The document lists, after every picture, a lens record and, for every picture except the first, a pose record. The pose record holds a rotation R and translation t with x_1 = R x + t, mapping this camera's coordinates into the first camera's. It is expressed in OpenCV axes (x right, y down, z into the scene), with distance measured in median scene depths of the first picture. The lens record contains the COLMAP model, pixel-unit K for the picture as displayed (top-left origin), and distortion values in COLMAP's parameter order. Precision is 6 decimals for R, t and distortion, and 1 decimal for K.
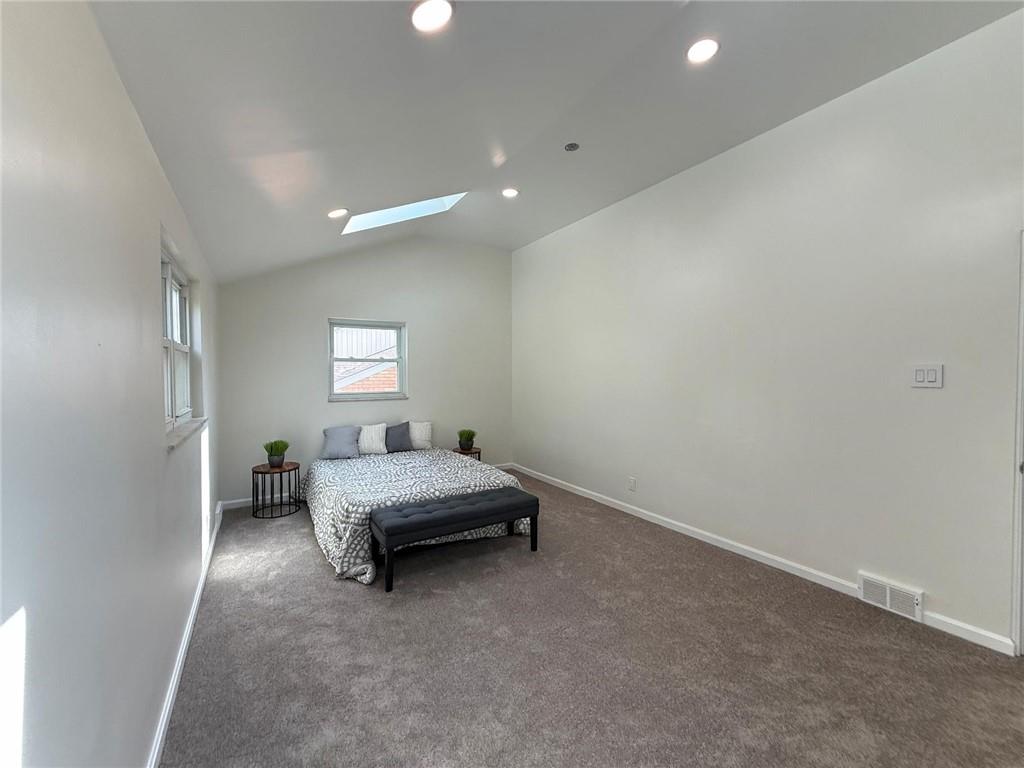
lens RADIAL K [[412.3, 0, 512.0], [0, 412.3, 384.0], [0, 0, 1]] dist [-0.000171, 0.000015]
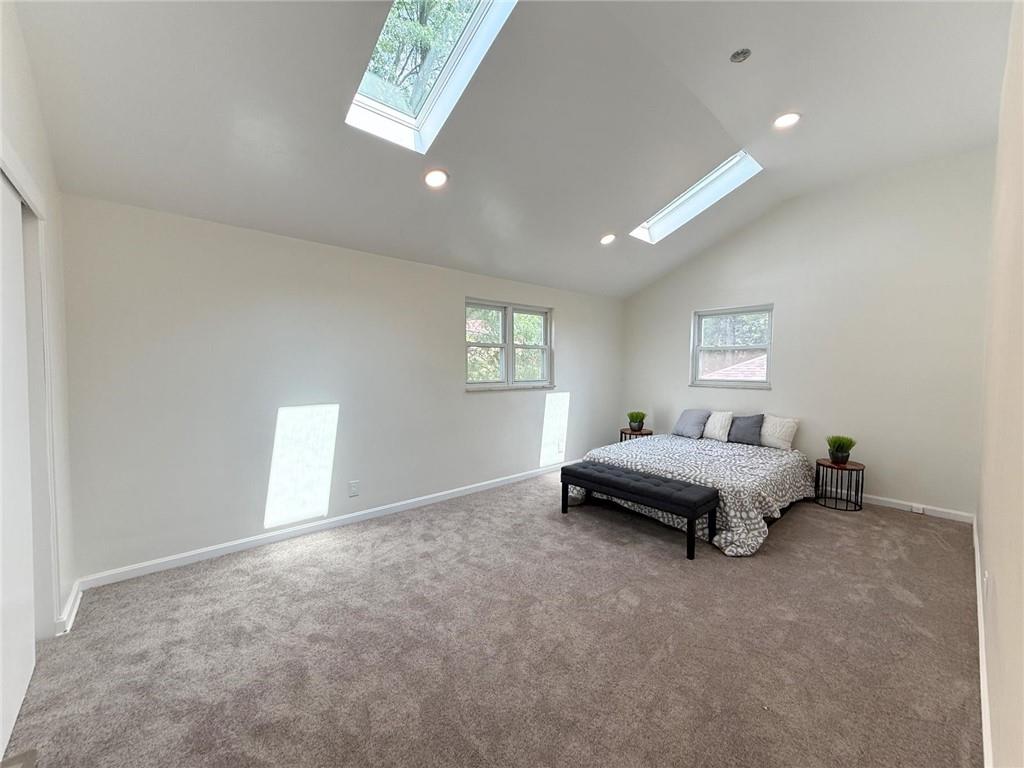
lens RADIAL K [[412.3, 0, 512.0], [0, 412.3, 384.0], [0, 0, 1]] dist [-0.000171, 0.000015]
pose [[0.169580, 0.051963, -0.984146, 0.704016], [-0.031090, 0.998394, 0.047358, -0.001399], [0.985026, 0.022566, 0.170923, 0.385029]]
